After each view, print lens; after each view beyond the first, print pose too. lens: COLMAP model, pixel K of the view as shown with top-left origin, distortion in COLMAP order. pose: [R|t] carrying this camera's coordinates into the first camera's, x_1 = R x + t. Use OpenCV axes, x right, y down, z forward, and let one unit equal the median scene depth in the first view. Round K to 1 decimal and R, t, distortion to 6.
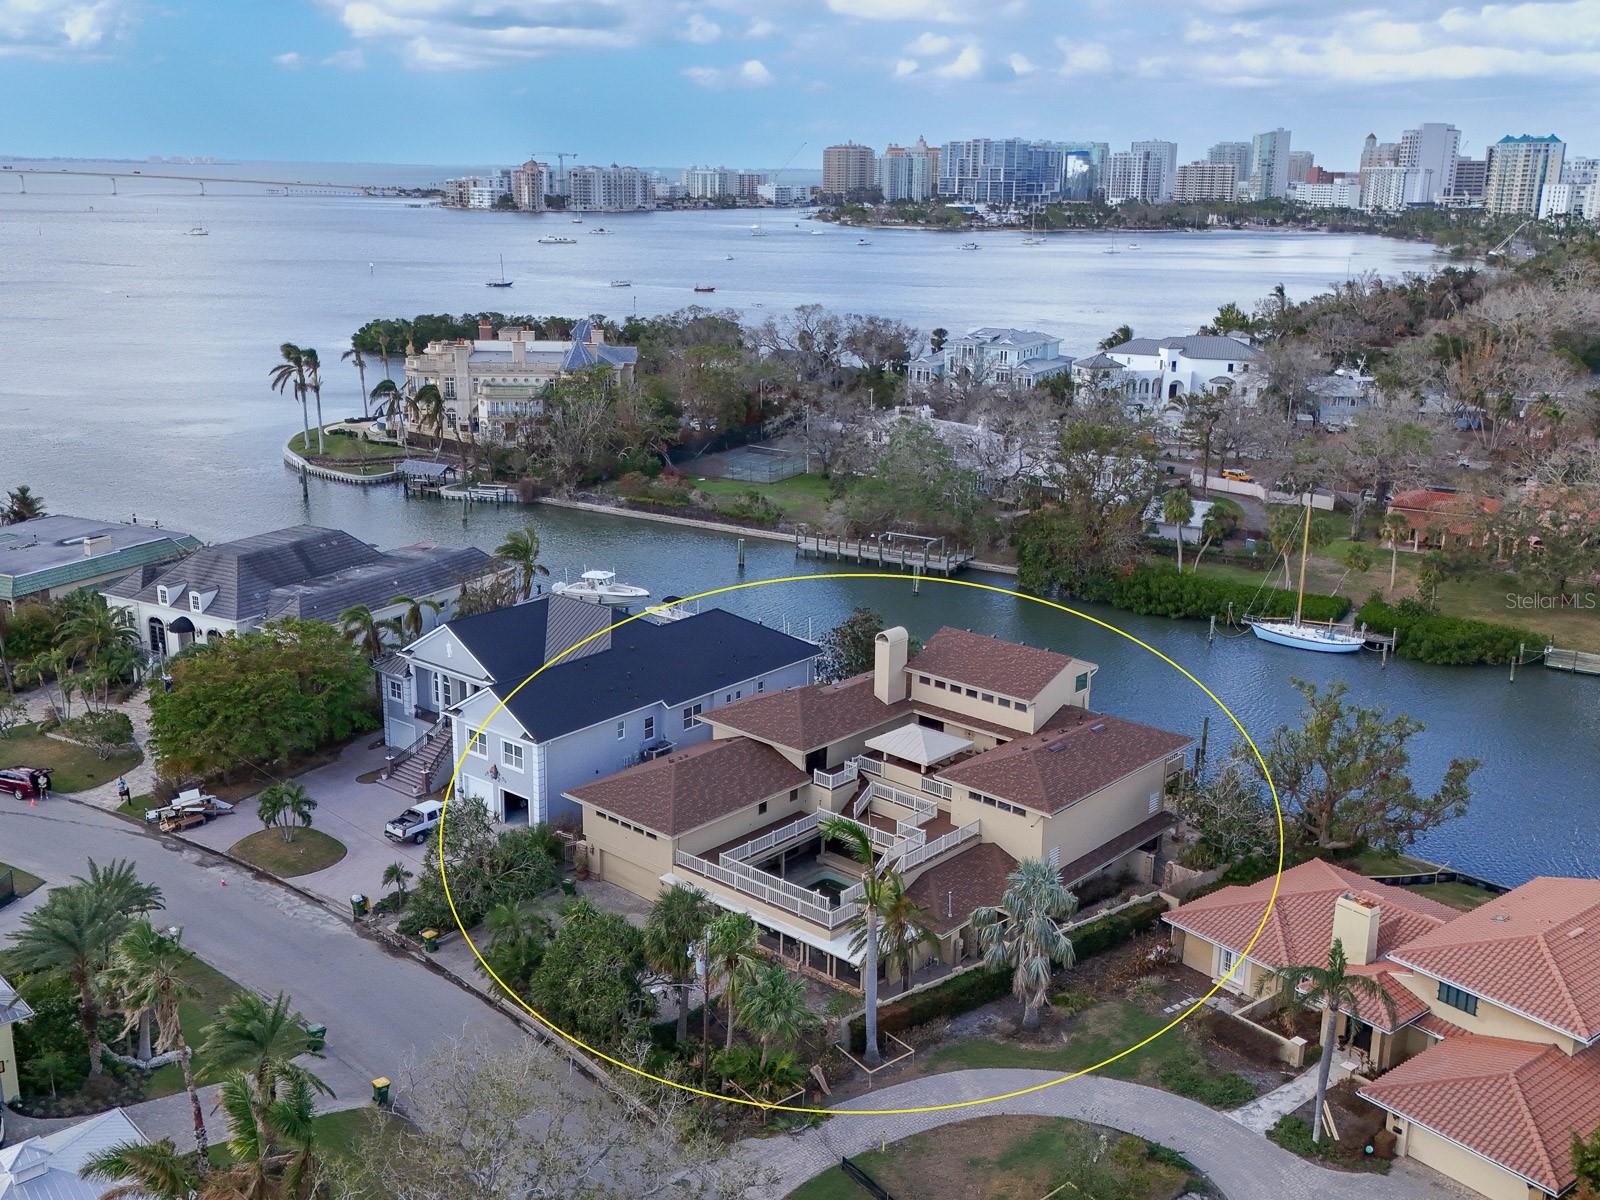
lens RADIAL K [[1487.6, 0, 800.0], [0, 1487.6, 600.0], [0, 0, 1]] dist [0.038543, -0.006263]
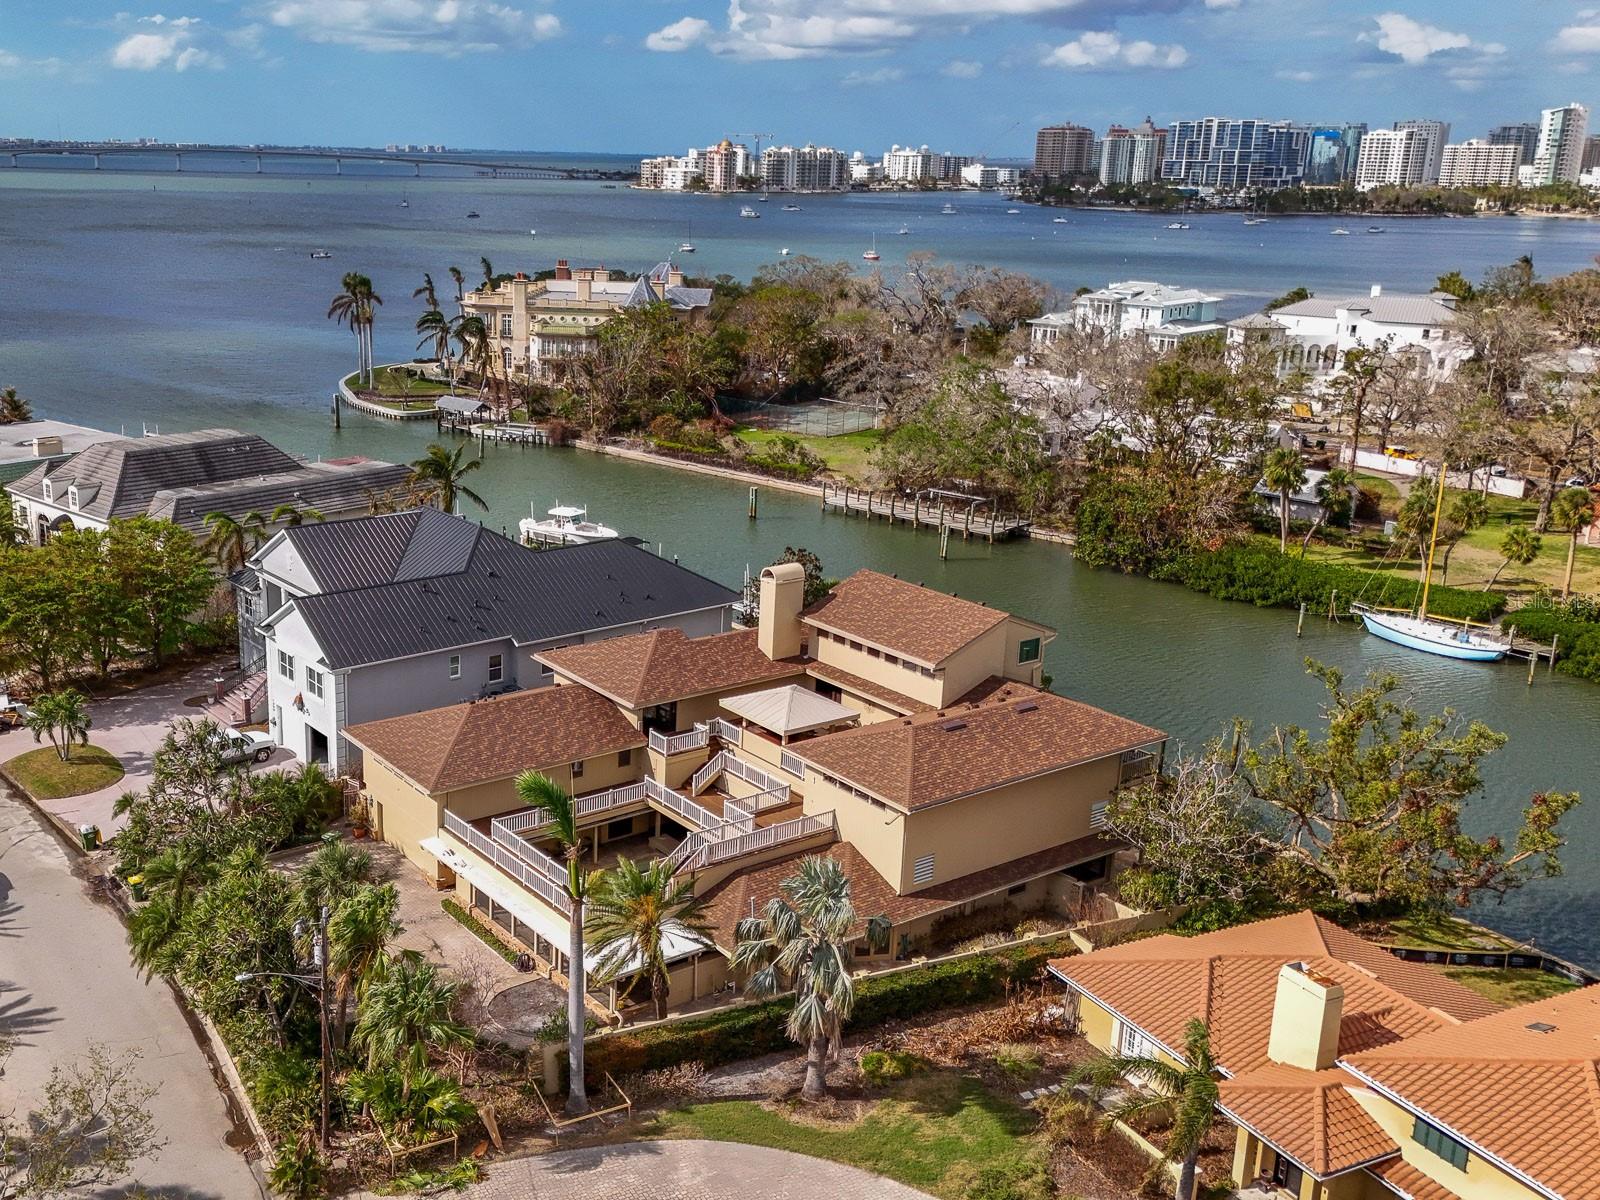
lens RADIAL K [[1384.9, 0, 796.6], [0, 1384.9, 639.7], [0, 0, 1]] dist [0.032055, -0.022085]
pose [[0.971606, 0.068139, -0.226582, 0.182036], [-0.066894, 0.997673, 0.013176, 0.037668], [0.226952, 0.002355, 0.973903, 0.219838]]
